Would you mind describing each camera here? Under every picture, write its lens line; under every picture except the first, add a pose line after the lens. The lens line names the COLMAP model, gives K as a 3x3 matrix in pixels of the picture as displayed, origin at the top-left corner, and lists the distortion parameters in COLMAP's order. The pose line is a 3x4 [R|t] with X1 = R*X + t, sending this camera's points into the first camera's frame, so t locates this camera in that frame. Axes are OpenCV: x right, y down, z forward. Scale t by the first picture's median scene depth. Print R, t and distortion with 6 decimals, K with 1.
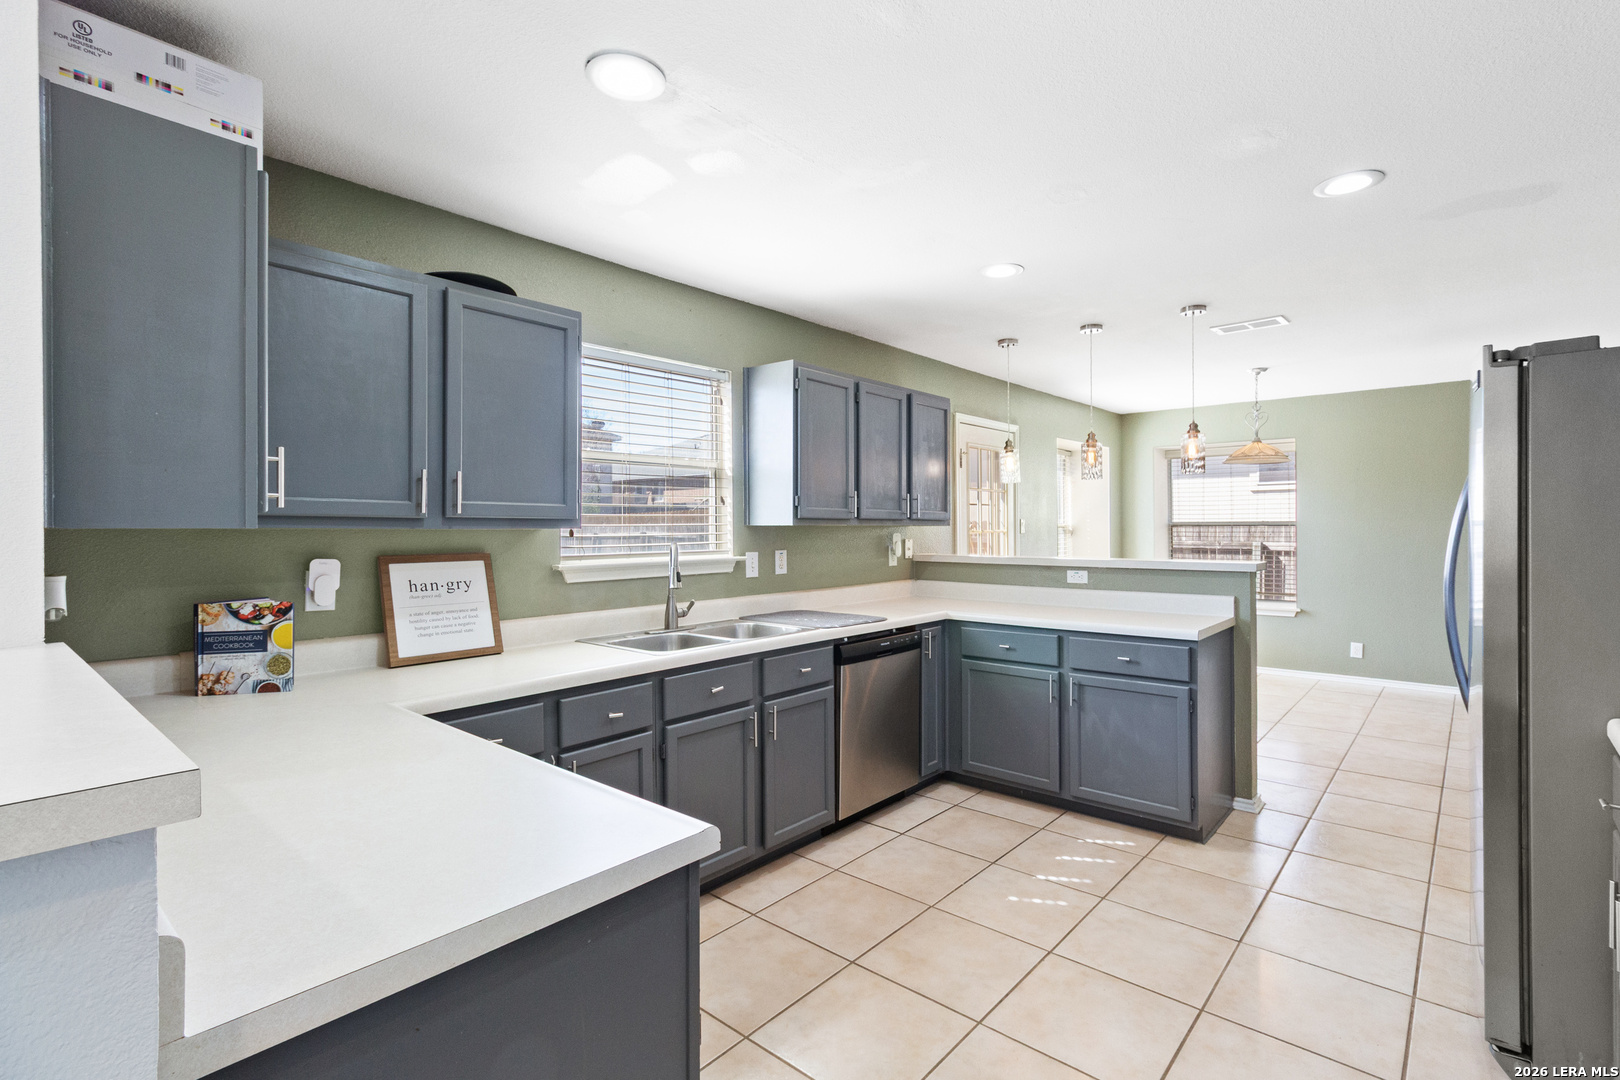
lens RADIAL K [[753.7, 0, 808.3], [0, 753.7, 530.6], [0, 0, 1]] dist [-0.001921, -0.000788]
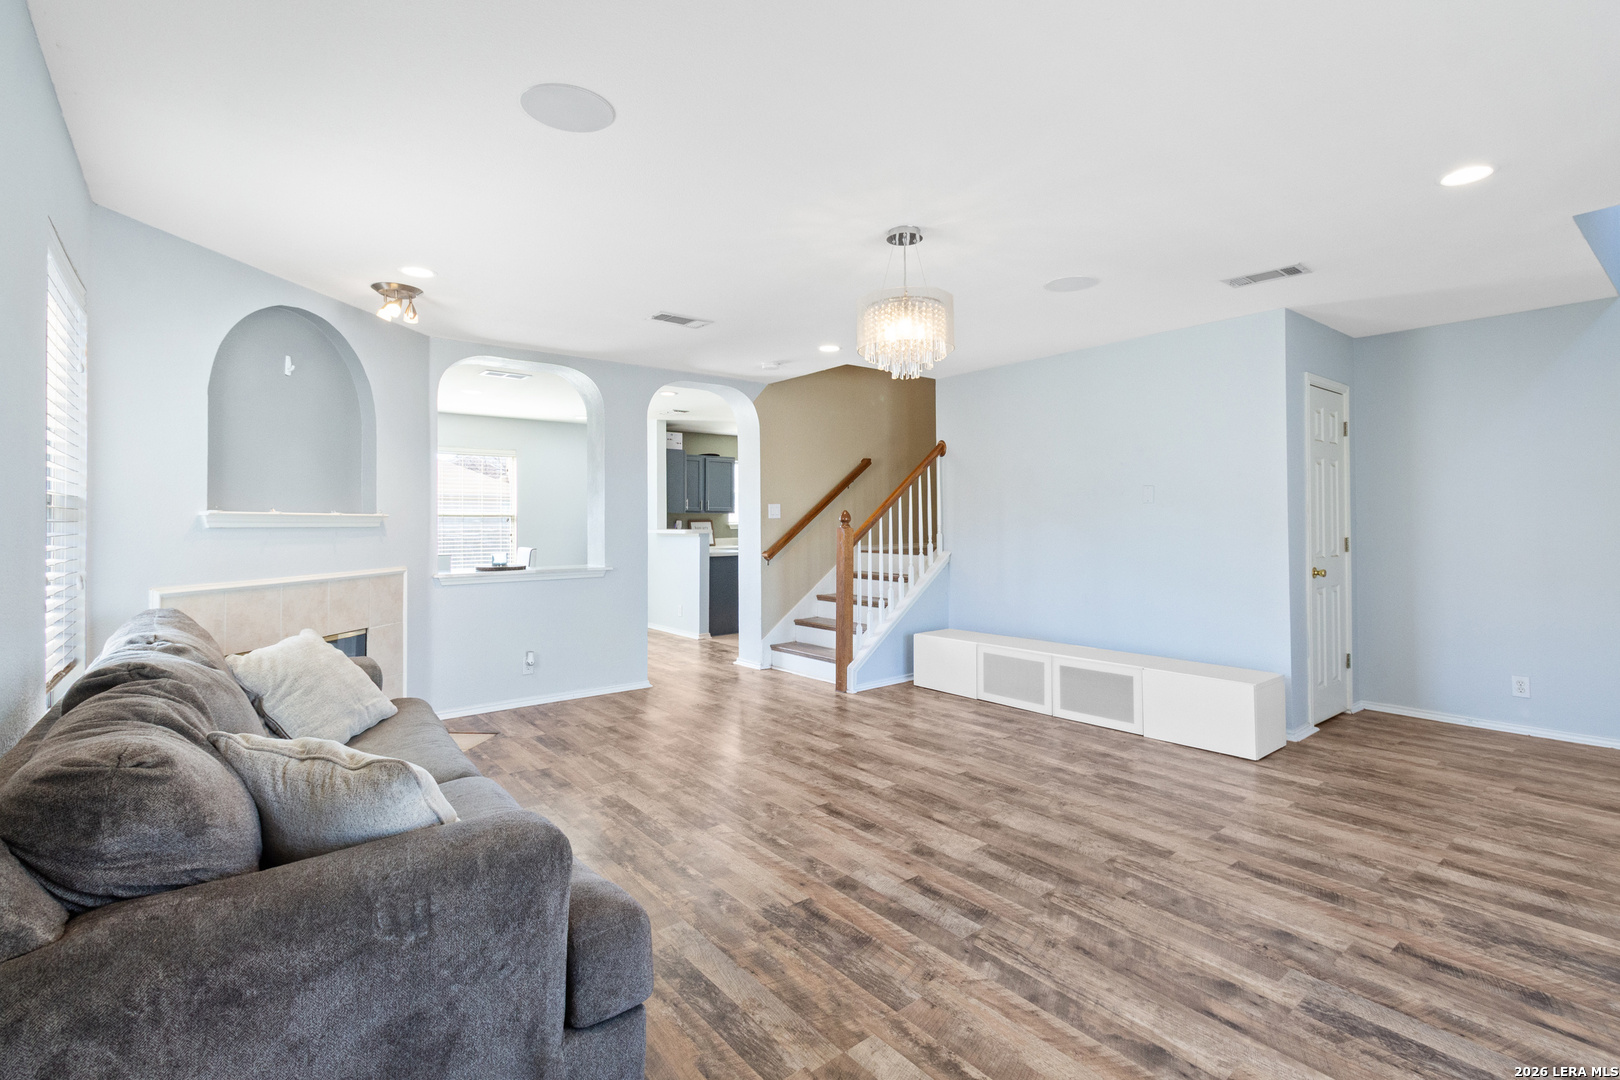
lens RADIAL K [[753.7, 0, 809.3], [0, 753.7, 527.7], [0, 0, 1]] dist [-0.001921, -0.000788]
pose [[0.985397, 0.001131, -0.170267, 0.797193], [0.001099, 0.999915, 0.013002, 0.022382], [0.170267, -0.013000, 0.985312, -3.008264]]
